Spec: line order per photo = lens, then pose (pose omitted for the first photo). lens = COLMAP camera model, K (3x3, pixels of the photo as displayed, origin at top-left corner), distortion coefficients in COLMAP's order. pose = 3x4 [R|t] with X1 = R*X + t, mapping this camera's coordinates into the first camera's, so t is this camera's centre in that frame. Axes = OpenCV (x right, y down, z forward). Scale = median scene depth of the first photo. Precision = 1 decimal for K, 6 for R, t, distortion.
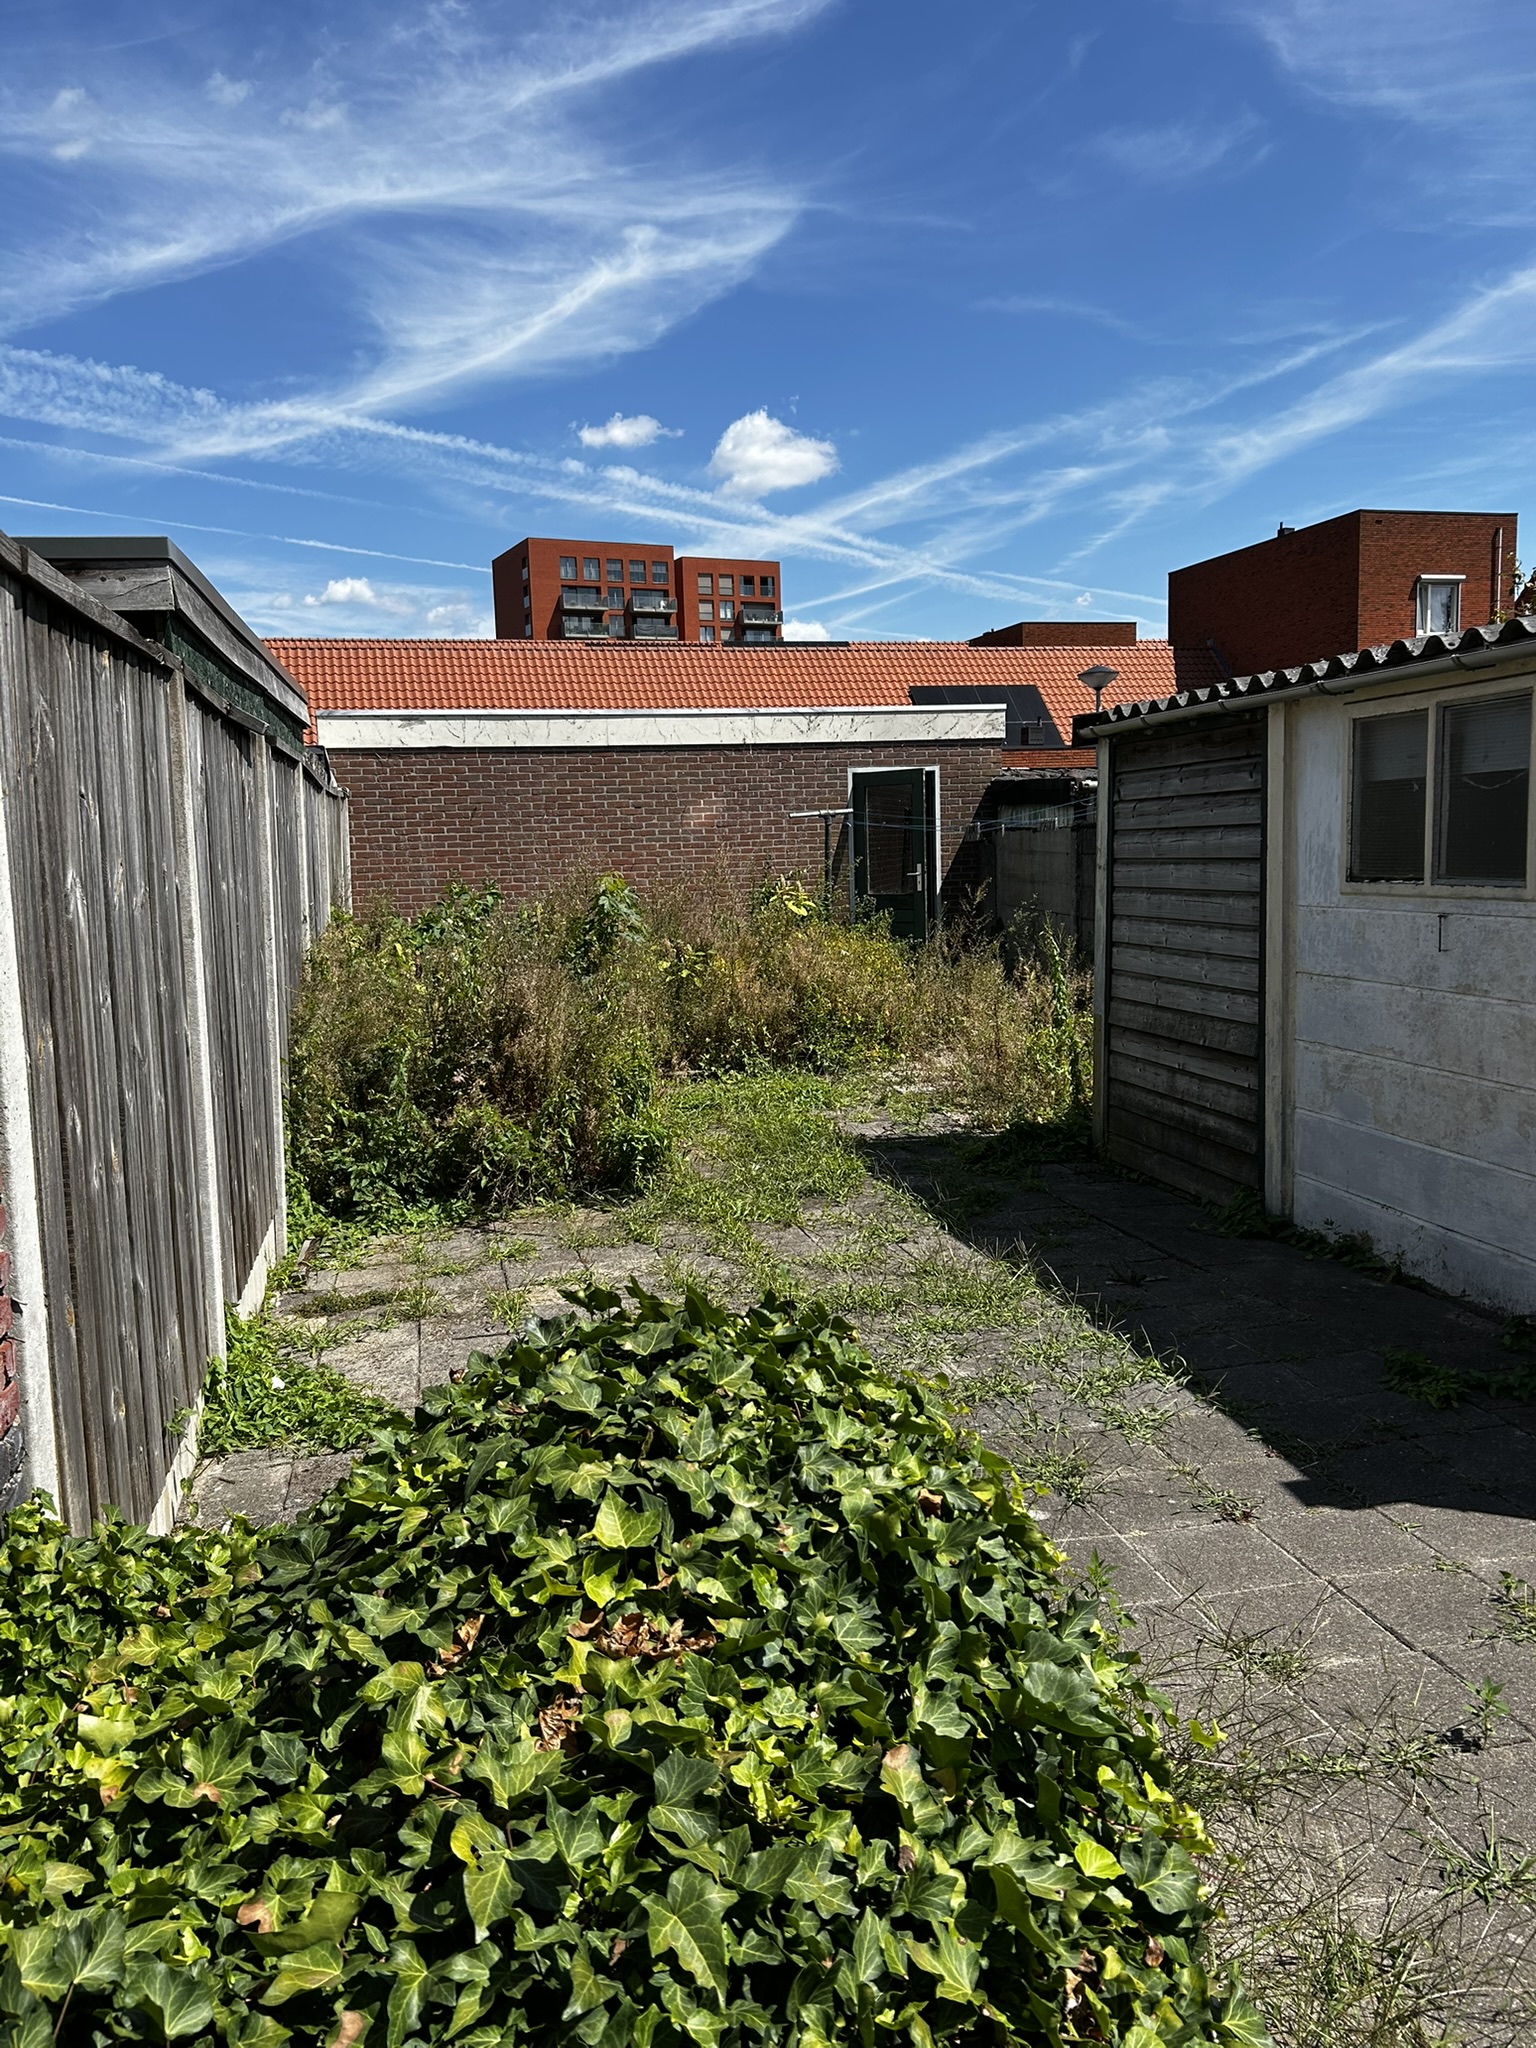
lens RADIAL K [[1554.6, 0, 768.0], [0, 1554.6, 1024.0], [0, 0, 1]] dist [0.036887, -0.003936]
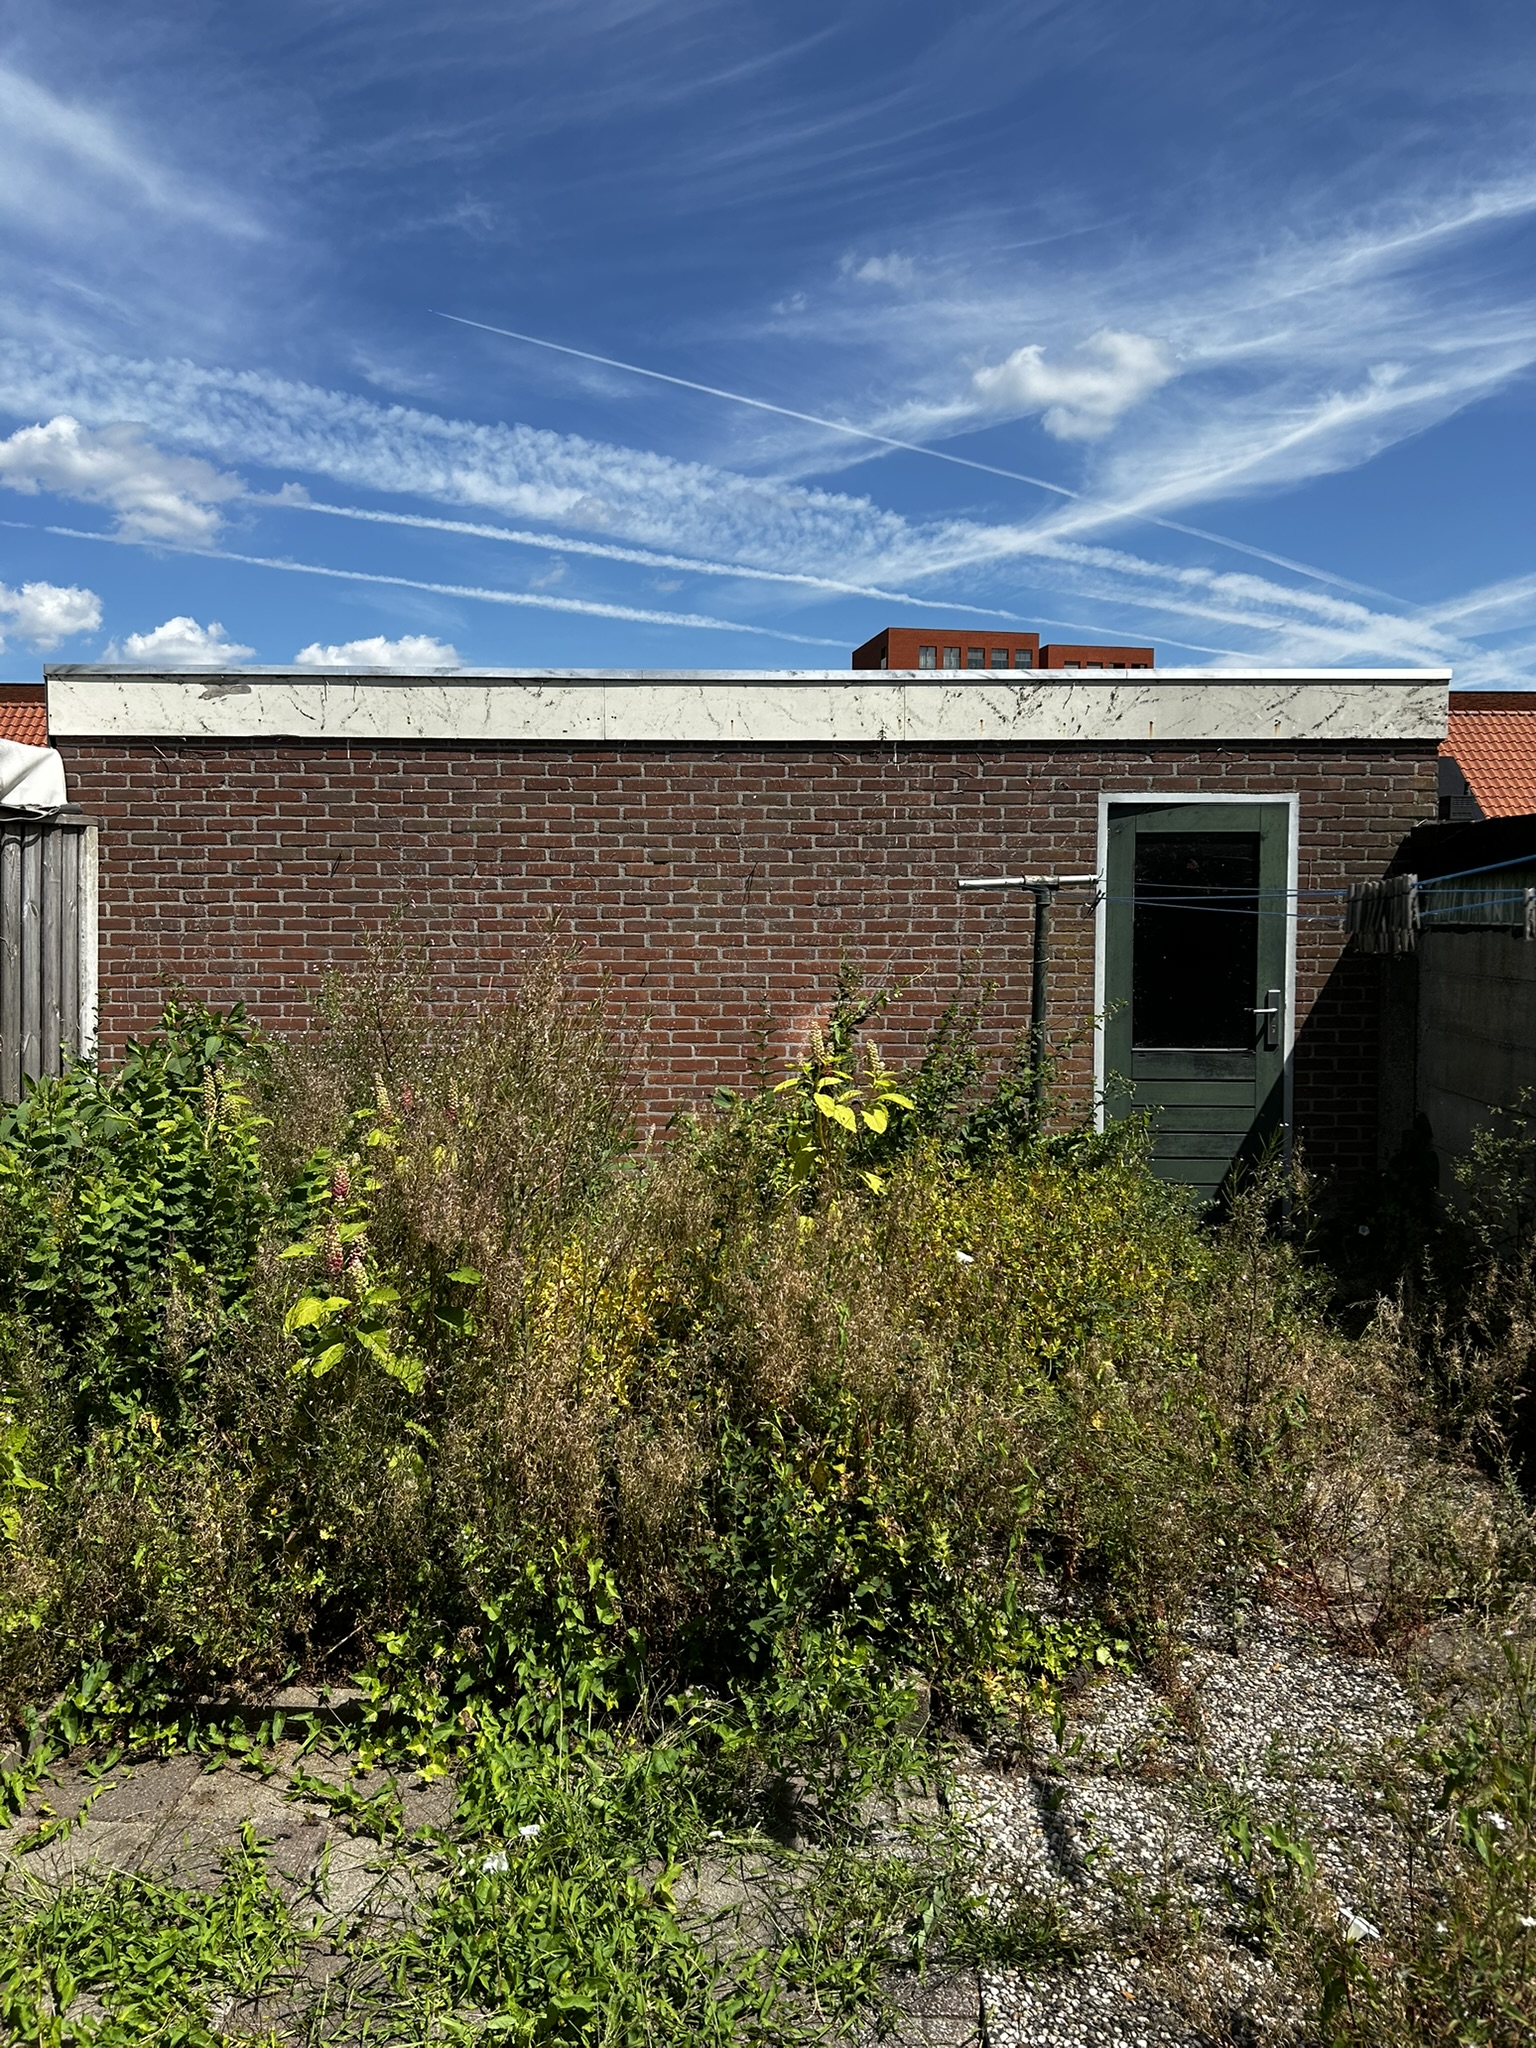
lens RADIAL K [[1553.3, 0, 731.1], [0, 1553.3, 976.4], [0, 0, 1]] dist [0.035905, -0.002053]
pose [[0.967337, 0.037551, -0.250698, 0.148903], [-0.059770, 0.994871, -0.081609, -0.139576], [0.246347, 0.093927, 0.964619, 1.167562]]
